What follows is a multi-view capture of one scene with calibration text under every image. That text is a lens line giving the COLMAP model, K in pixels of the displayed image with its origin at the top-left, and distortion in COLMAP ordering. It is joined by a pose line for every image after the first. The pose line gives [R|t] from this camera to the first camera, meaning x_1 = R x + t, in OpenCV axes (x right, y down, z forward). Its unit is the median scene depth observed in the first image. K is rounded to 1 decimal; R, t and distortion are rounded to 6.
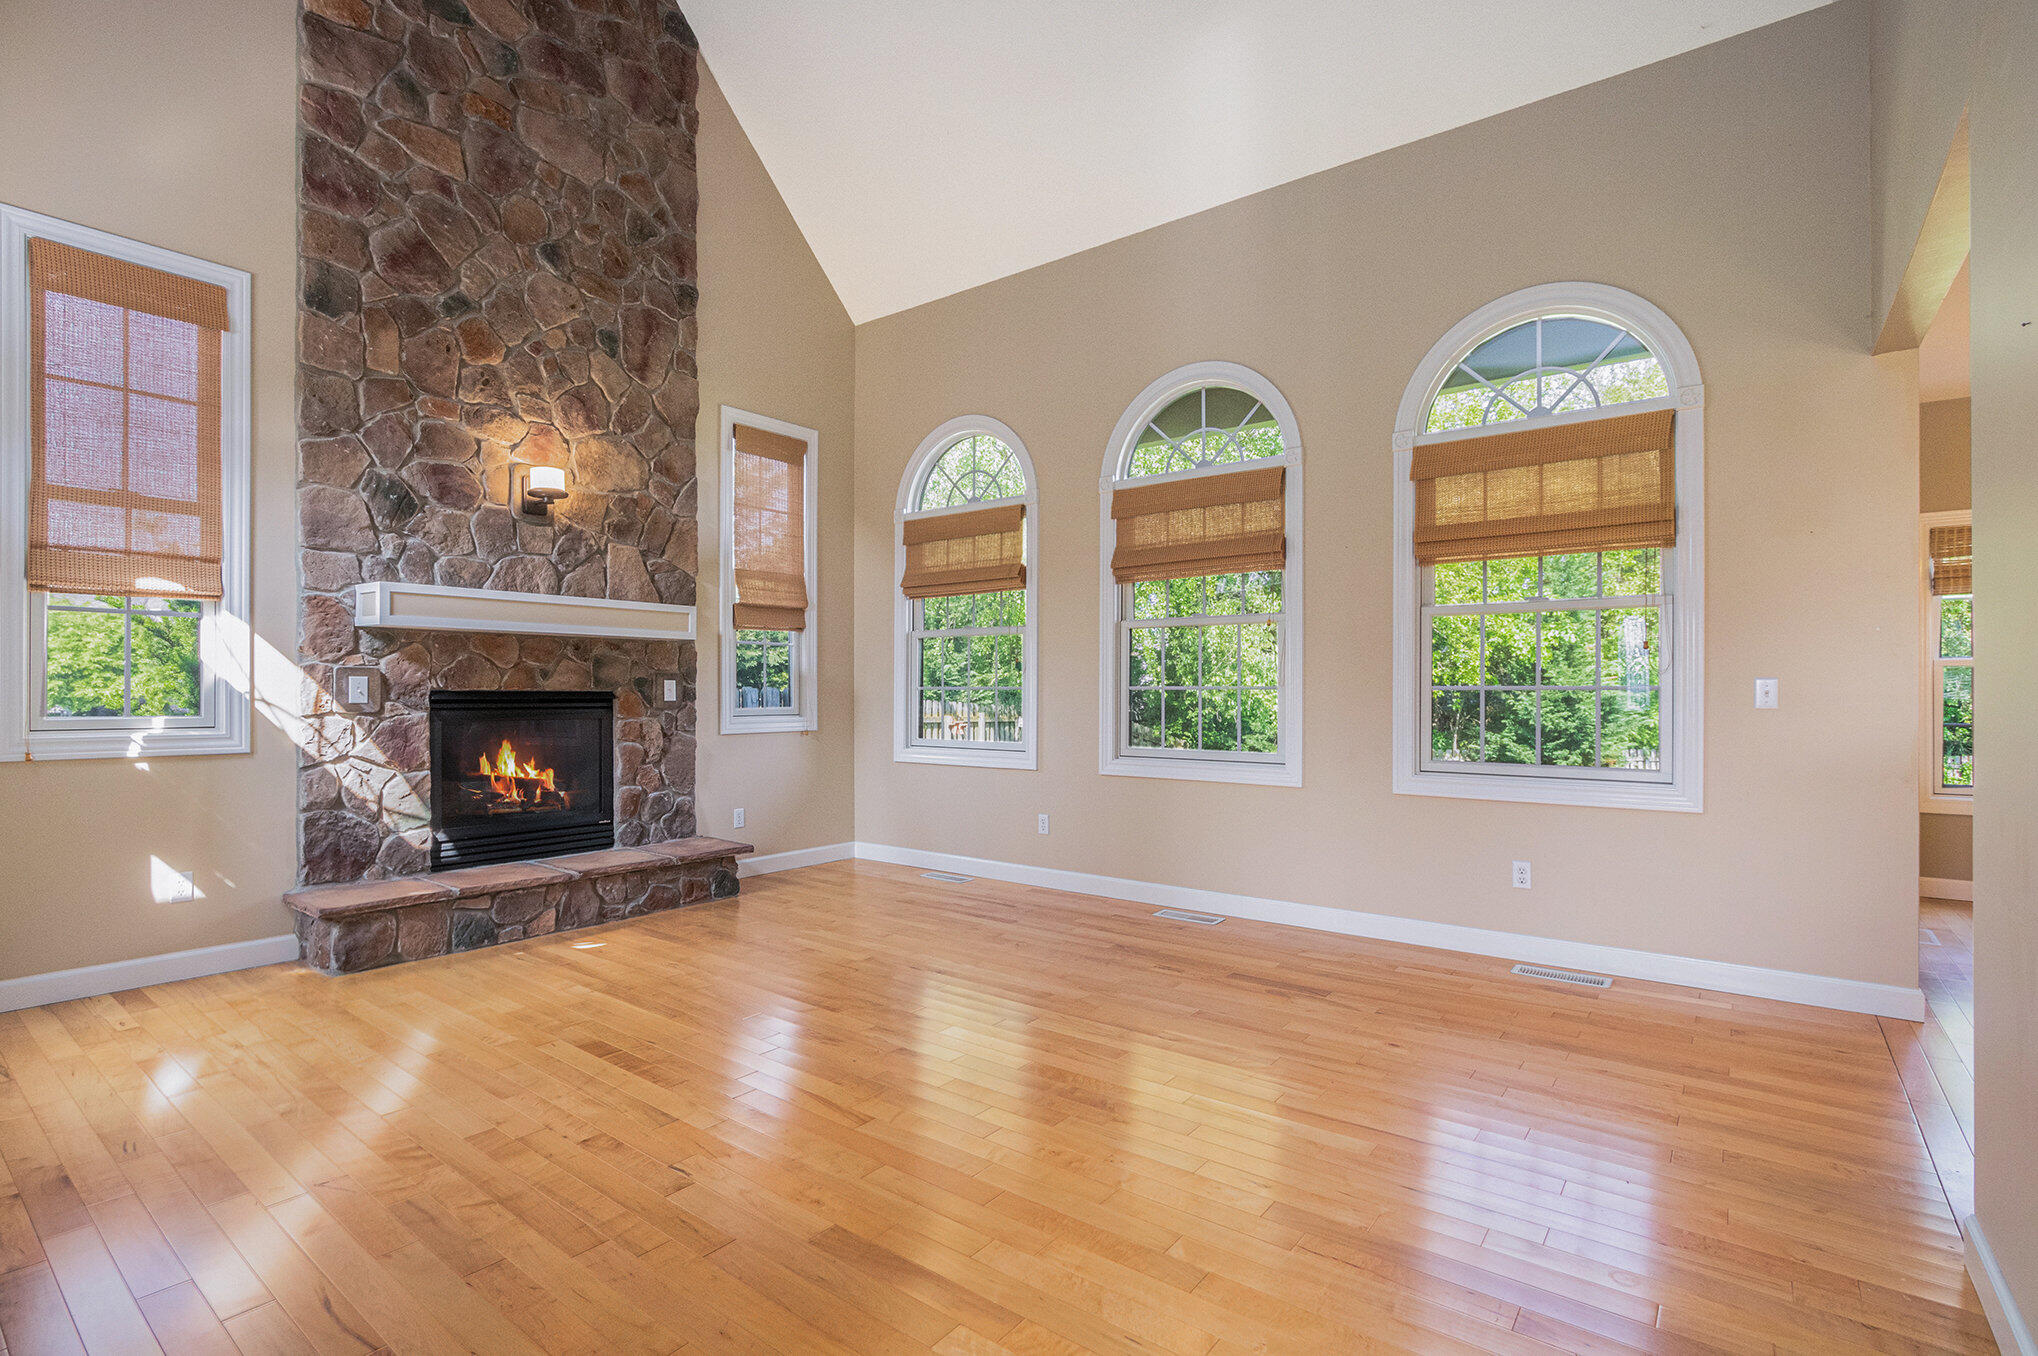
lens RADIAL K [[956.5, 0, 1017.6], [0, 956.5, 687.4], [0, 0, 1]] dist [-0.007157, 0.000371]
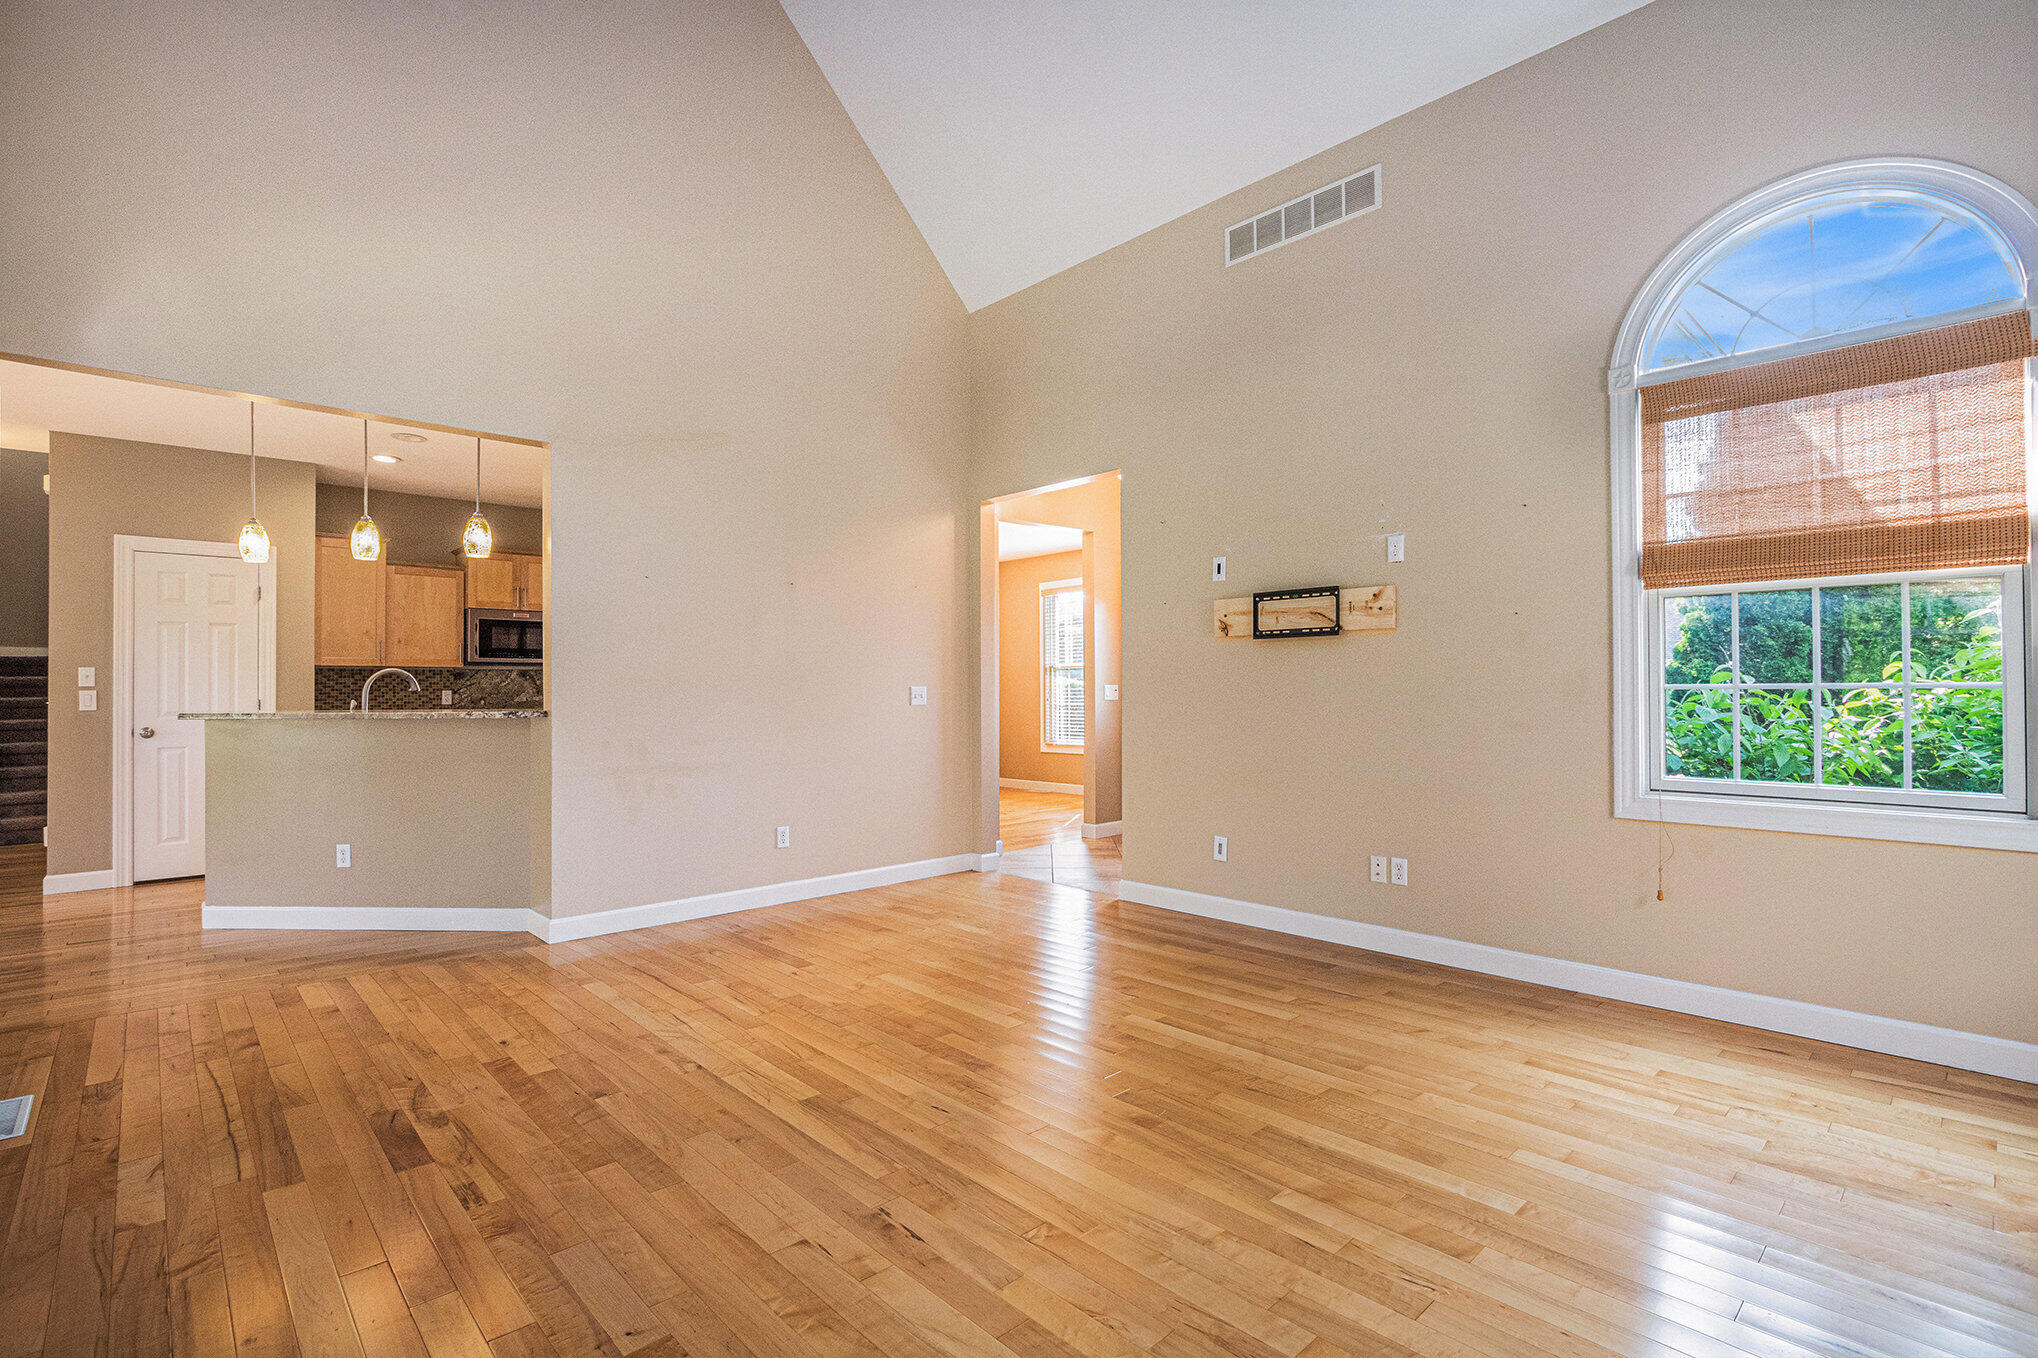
lens RADIAL K [[956.5, 0, 996.9], [0, 956.5, 682.2], [0, 0, 1]] dist [-0.007157, 0.000371]
pose [[-0.984436, 0.002396, 0.175727, -0.227908], [0.000134, 0.999917, -0.012880, 0.004165], [-0.175744, -0.012656, -0.984355, 1.425257]]
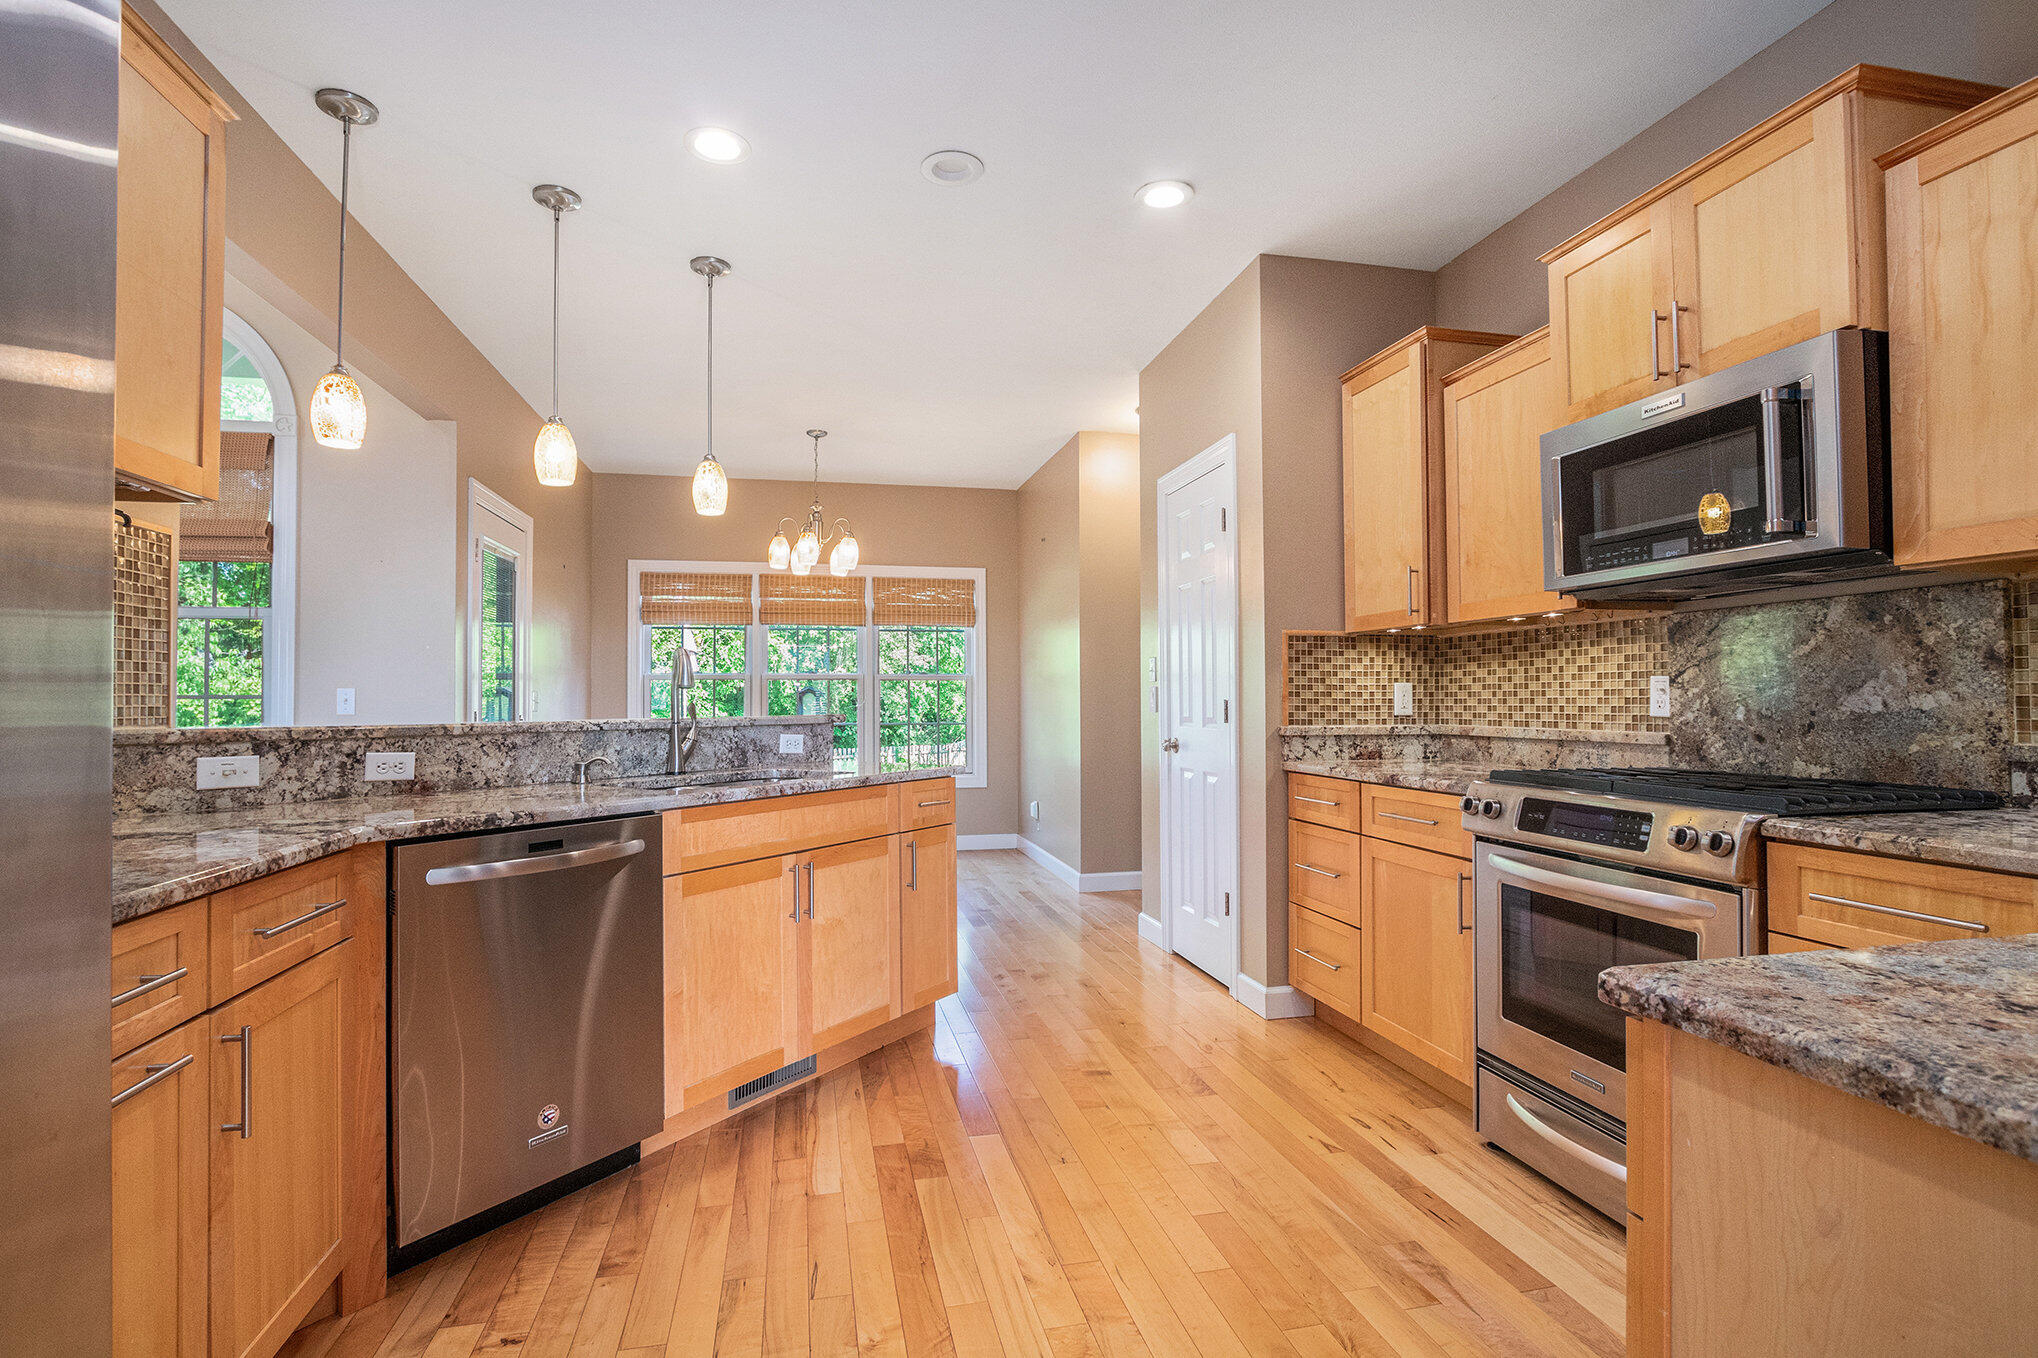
lens RADIAL K [[956.5, 0, 1010.2], [0, 956.5, 683.2], [0, 0, 1]] dist [-0.007157, 0.000371]
pose [[0.642132, 0.006400, 0.766568, 0.366081], [0.005111, 0.999907, -0.012629, 0.006665], [-0.766577, 0.012027, 0.642039, -0.259310]]
